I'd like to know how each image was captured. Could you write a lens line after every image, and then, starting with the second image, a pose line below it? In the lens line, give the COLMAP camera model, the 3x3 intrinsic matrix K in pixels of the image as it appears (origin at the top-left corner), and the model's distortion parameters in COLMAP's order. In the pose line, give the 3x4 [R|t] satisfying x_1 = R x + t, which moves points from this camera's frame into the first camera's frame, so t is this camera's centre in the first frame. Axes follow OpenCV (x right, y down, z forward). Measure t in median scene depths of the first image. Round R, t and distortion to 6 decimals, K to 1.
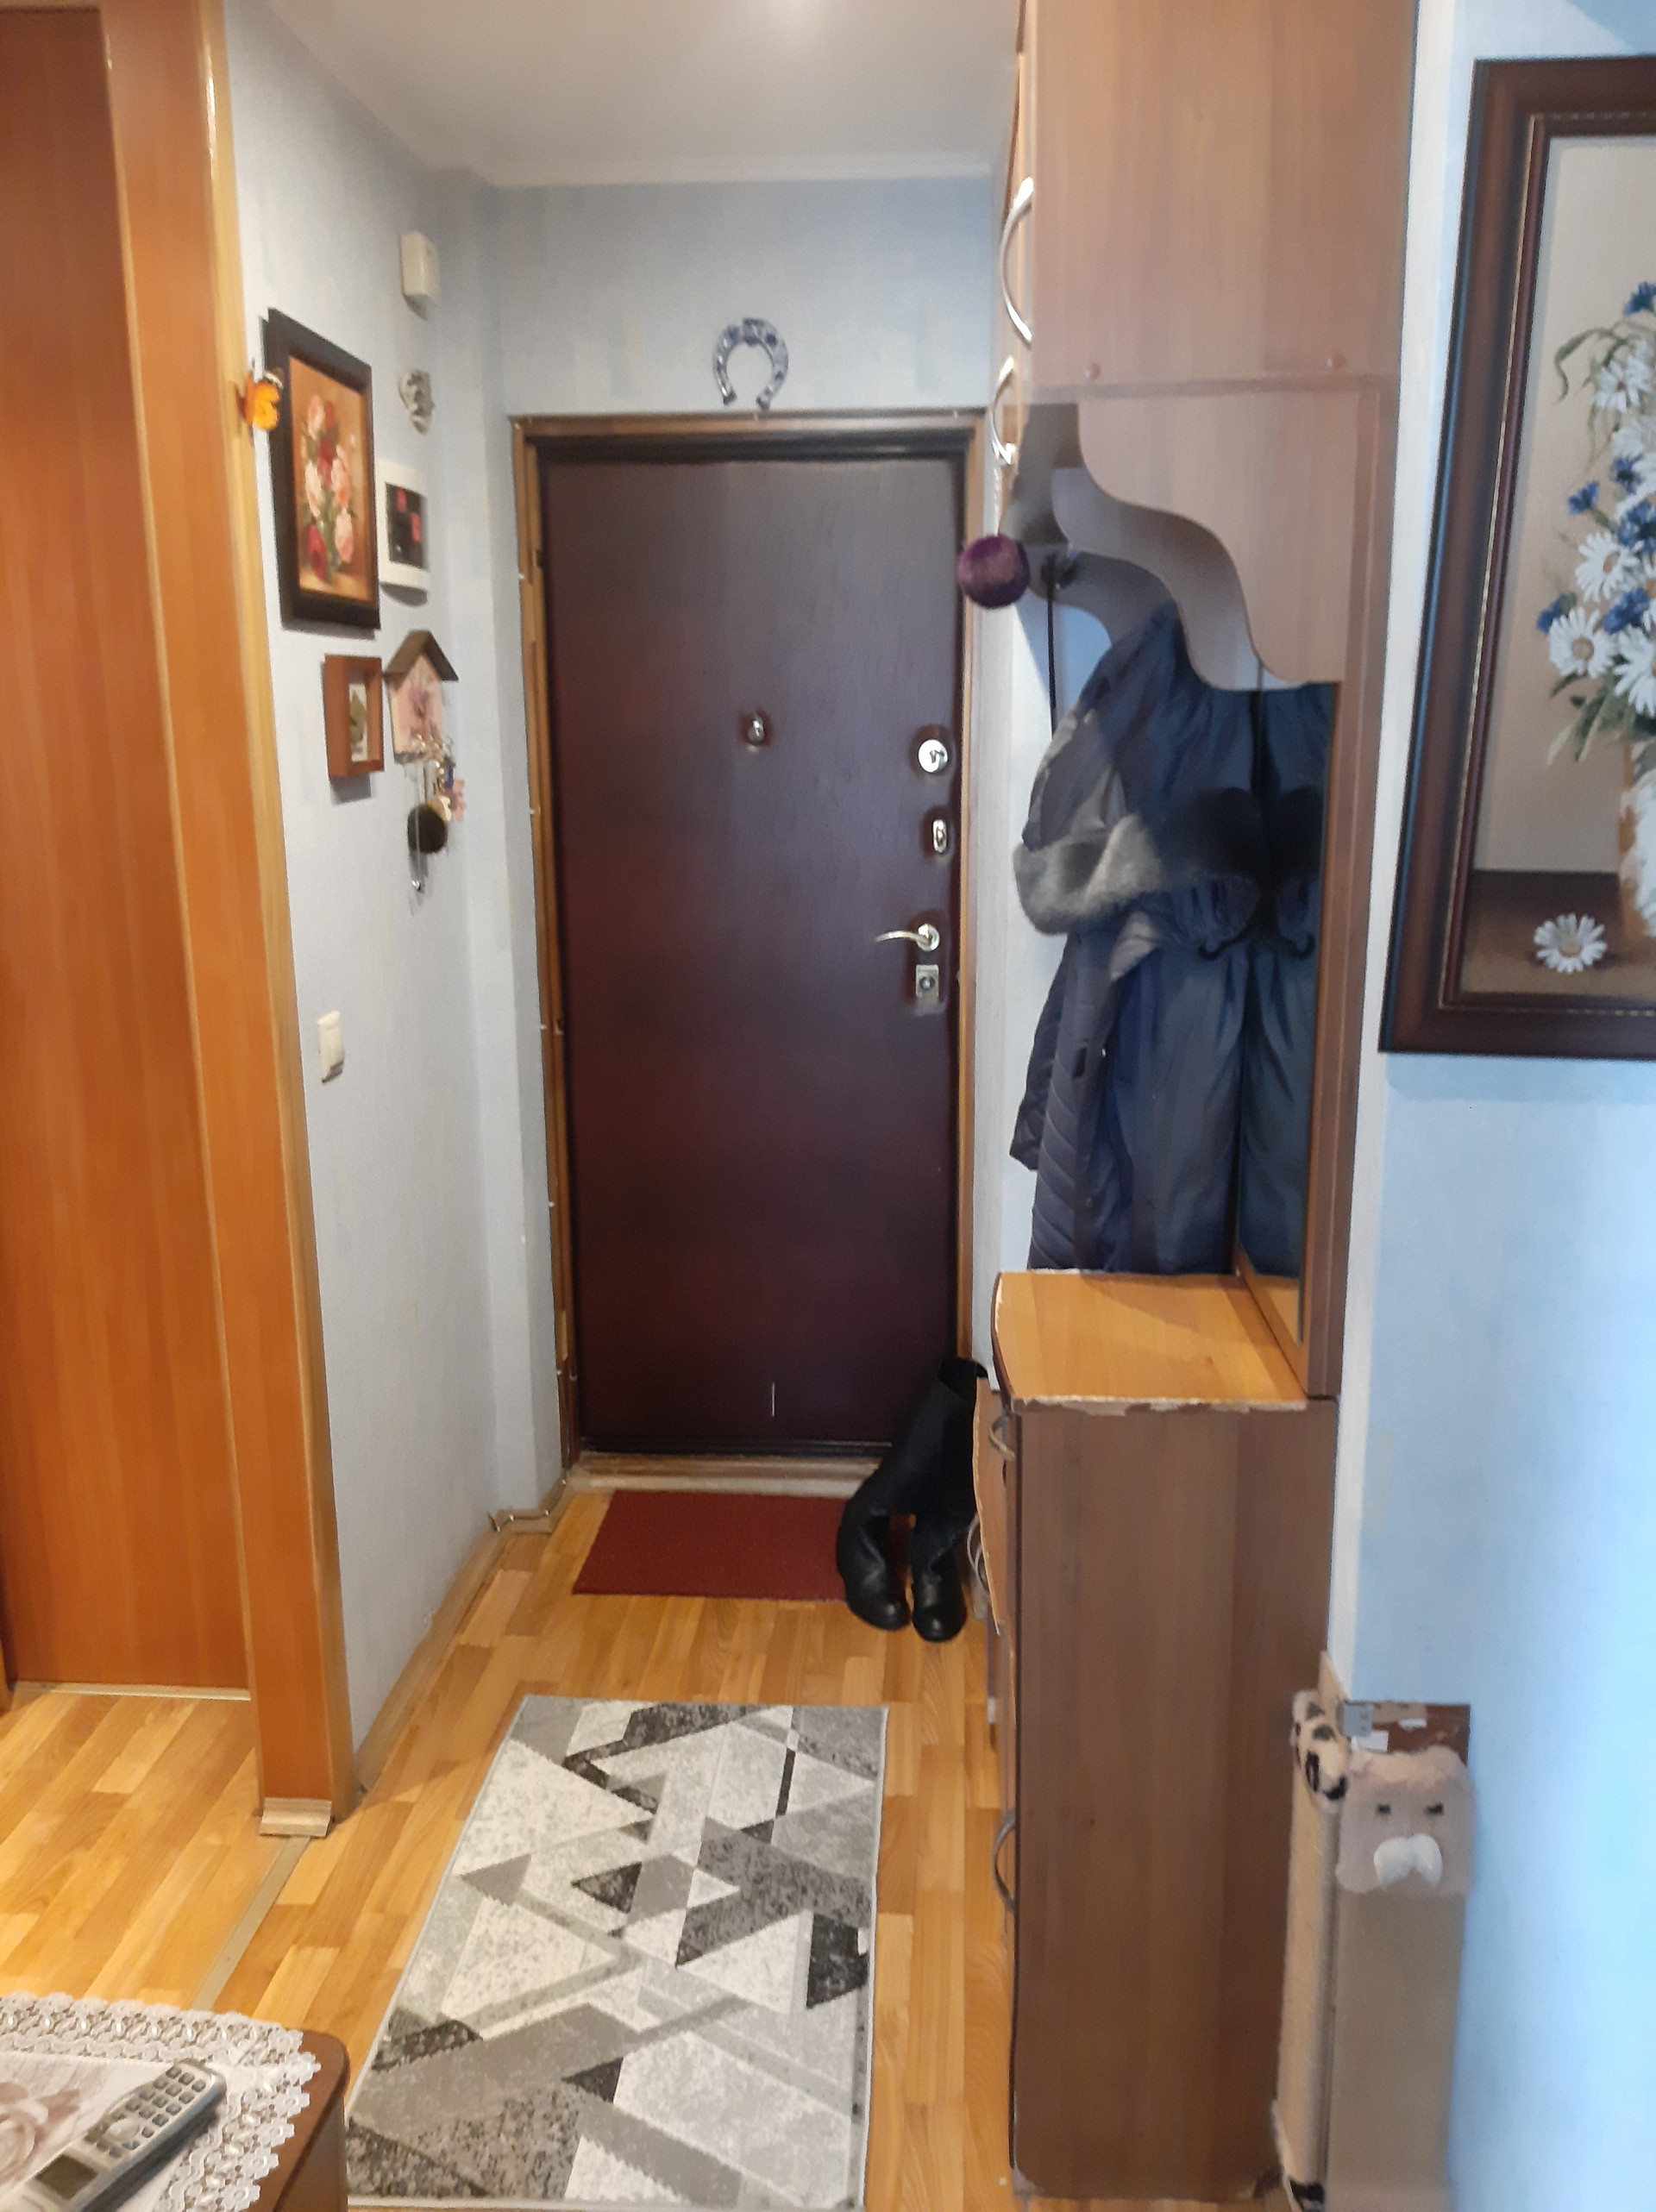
lens RADIAL K [[1698.0, 0, 828.0], [0, 1698.0, 1102.2], [0, 0, 1]] dist [0.068145, -0.114661]
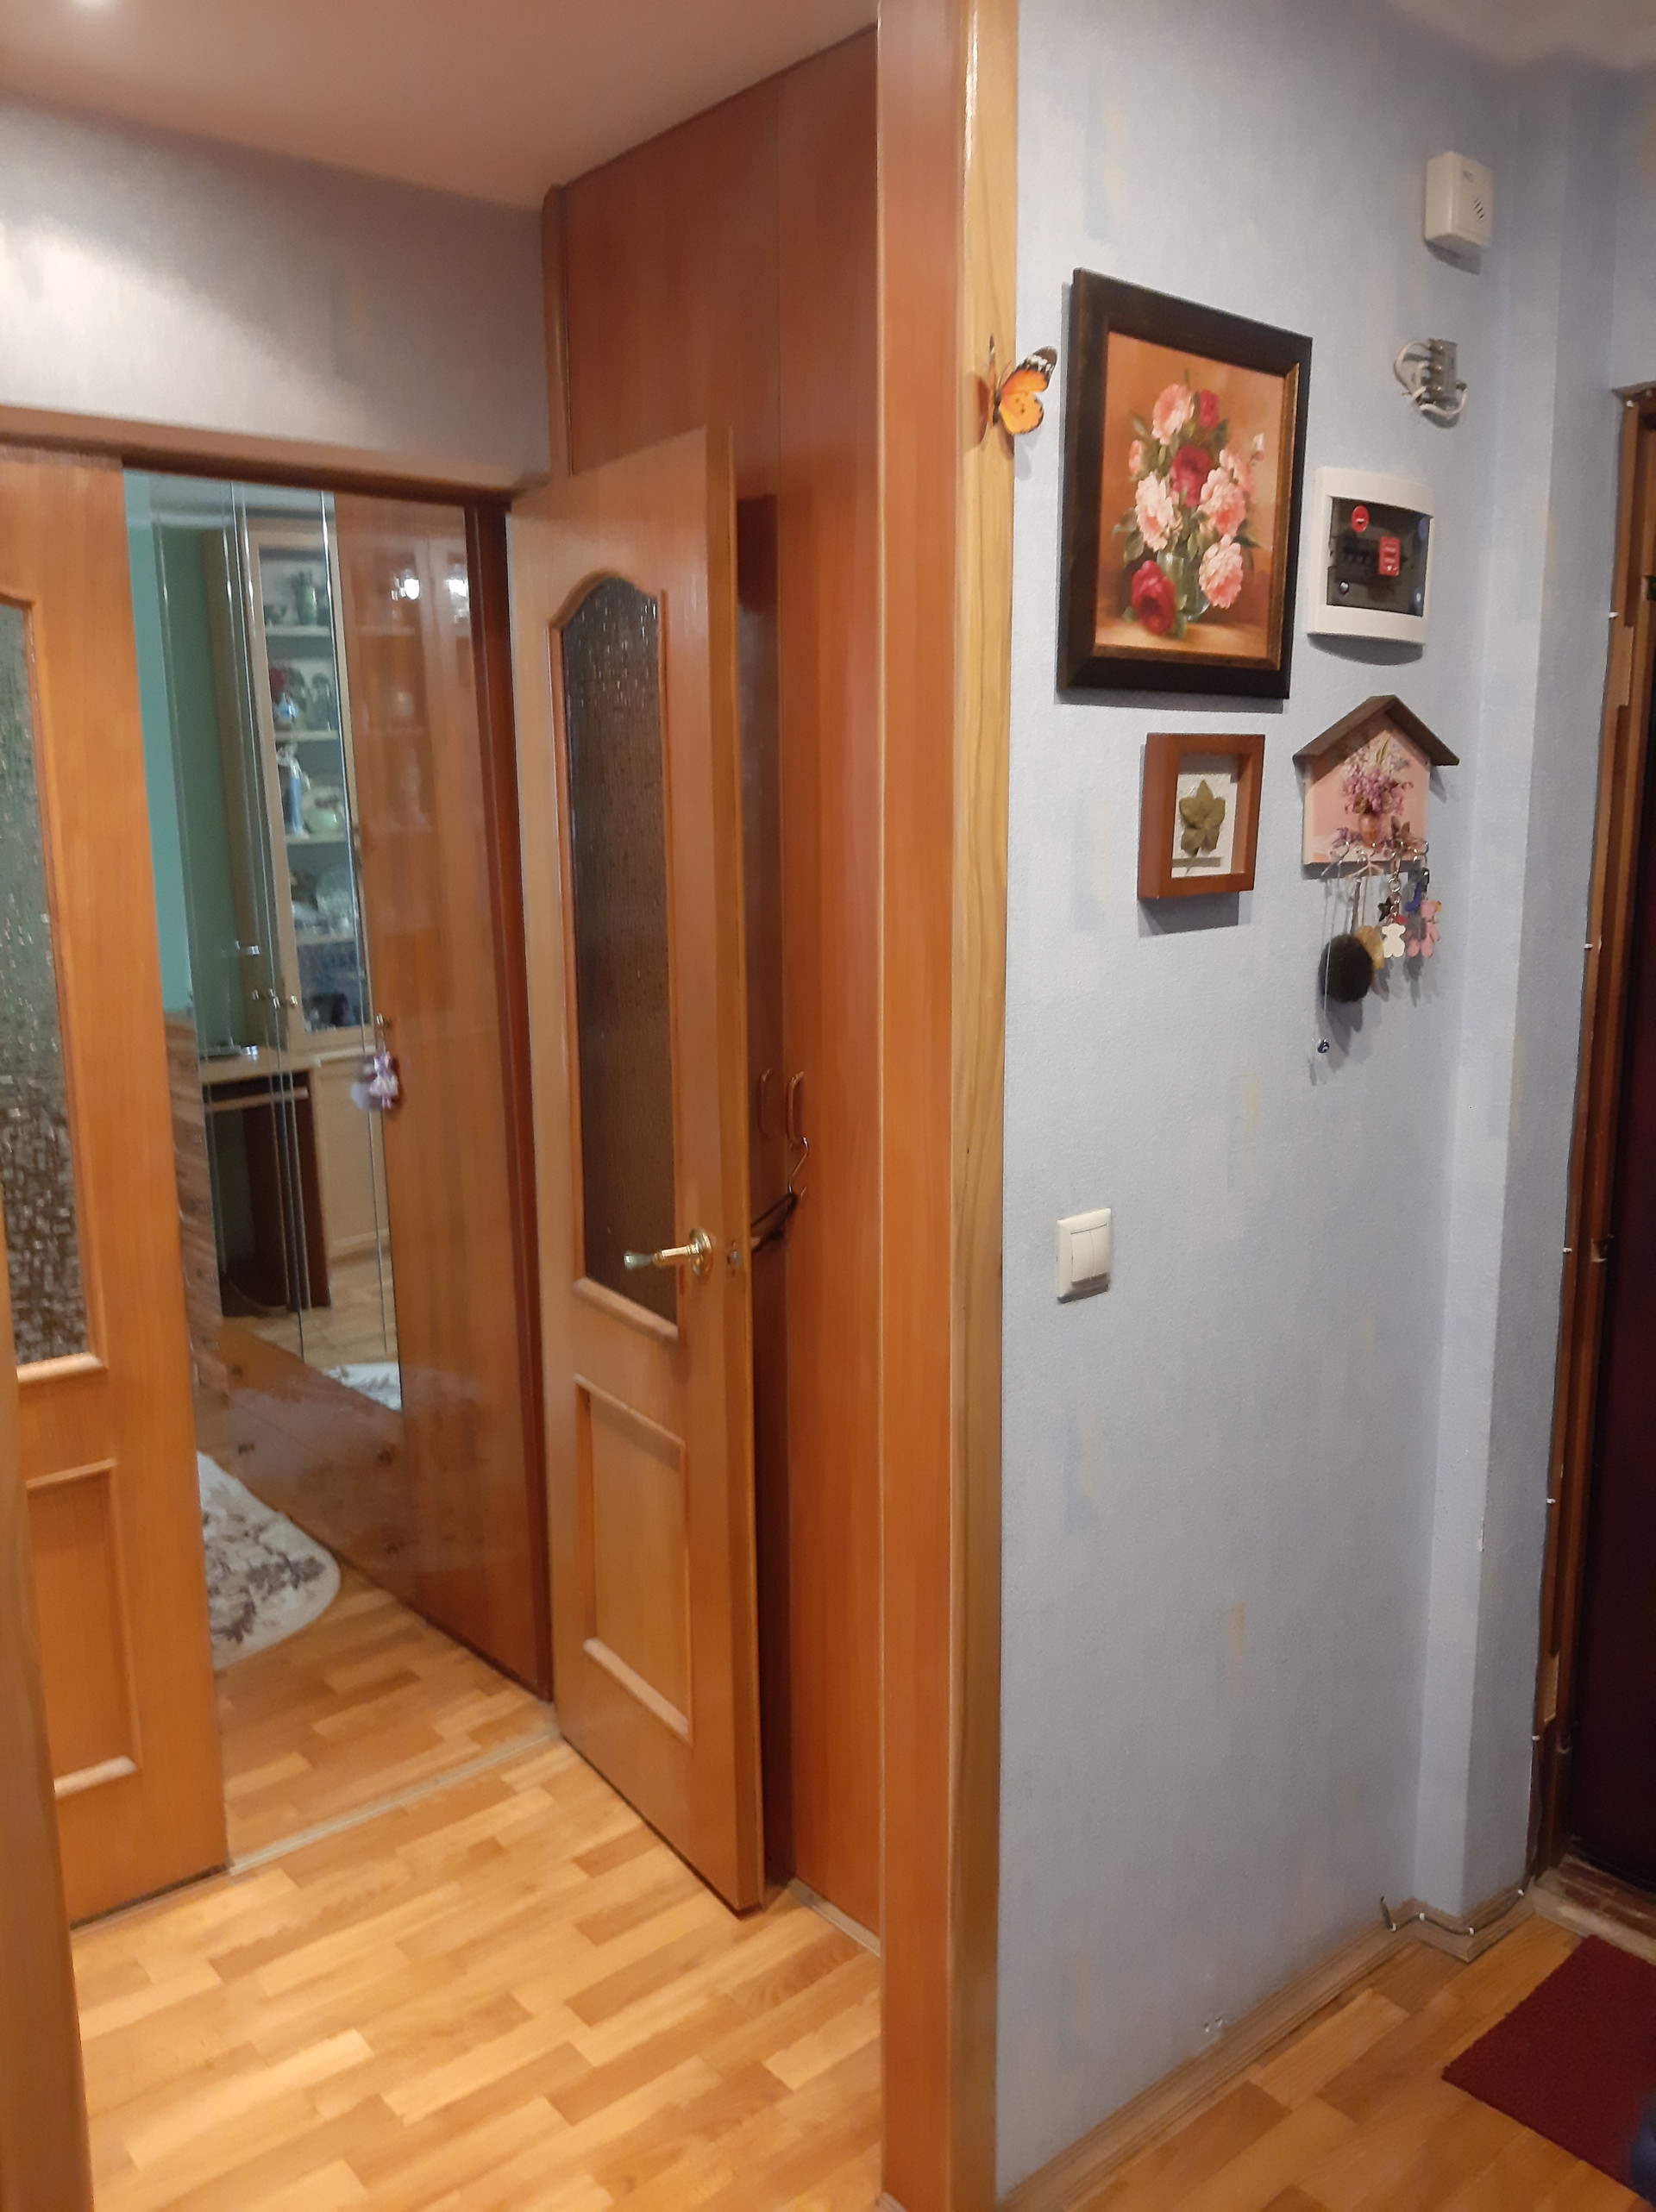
lens RADIAL K [[1698.0, 0, 825.9], [0, 1698.0, 1126.3], [0, 0, 1]] dist [0.068145, -0.114661]
pose [[0.706136, 0.118636, -0.698067, 0.126295], [-0.149169, 0.988663, 0.017129, -0.074905], [0.692186, 0.092035, 0.715827, 0.341908]]
